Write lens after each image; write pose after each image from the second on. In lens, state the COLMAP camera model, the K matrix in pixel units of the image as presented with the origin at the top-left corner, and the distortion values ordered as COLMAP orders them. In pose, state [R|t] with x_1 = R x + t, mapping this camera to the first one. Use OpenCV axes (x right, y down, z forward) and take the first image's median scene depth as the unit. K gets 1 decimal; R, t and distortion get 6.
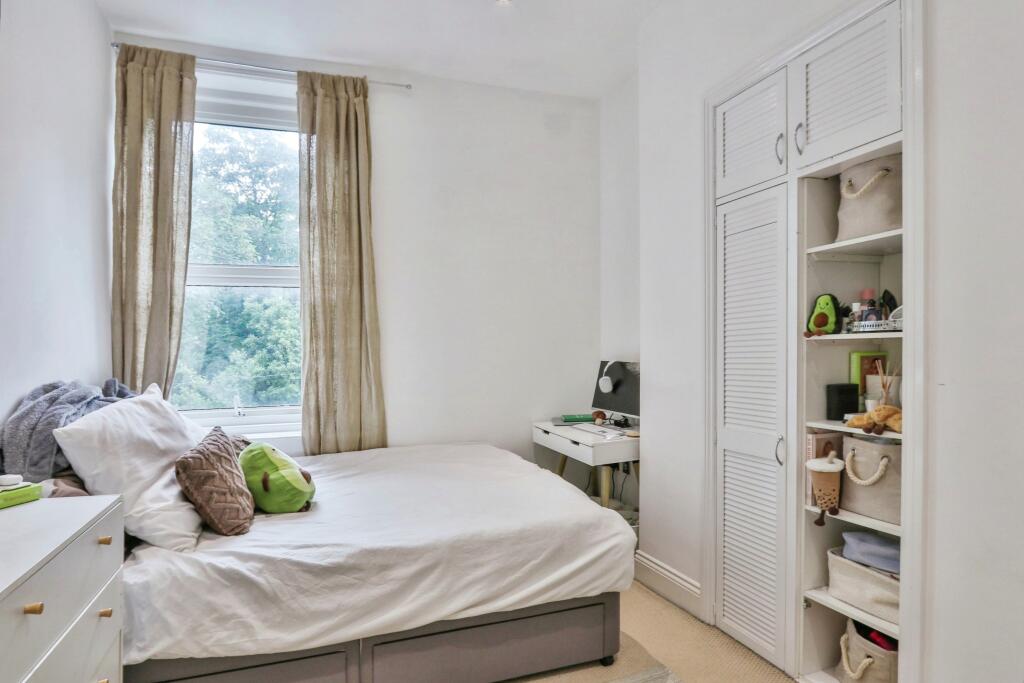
lens RADIAL K [[556.5, 0, 507.0], [0, 556.5, 344.7], [0, 0, 1]] dist [-0.020244, 0.006702]
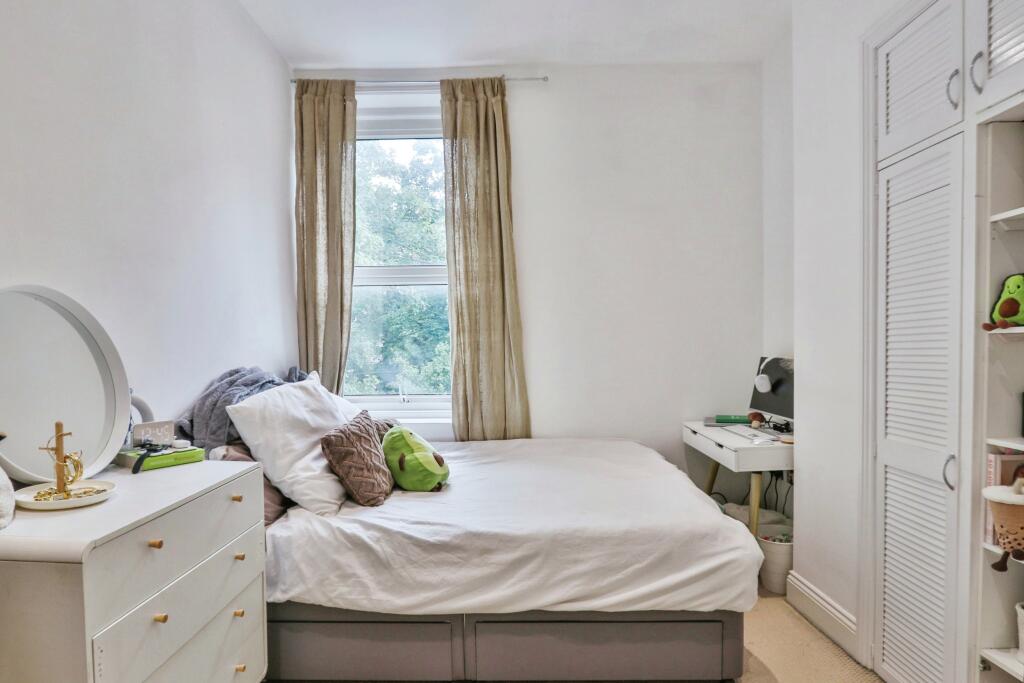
lens RADIAL K [[556.5, 0, 507.2], [0, 556.5, 359.5], [0, 0, 1]] dist [-0.020244, 0.006702]
pose [[0.940402, 0.015308, -0.339719, 0.138470], [-0.002368, 0.999257, 0.038470, -0.000487], [0.340055, -0.035373, 0.939740, 0.032881]]
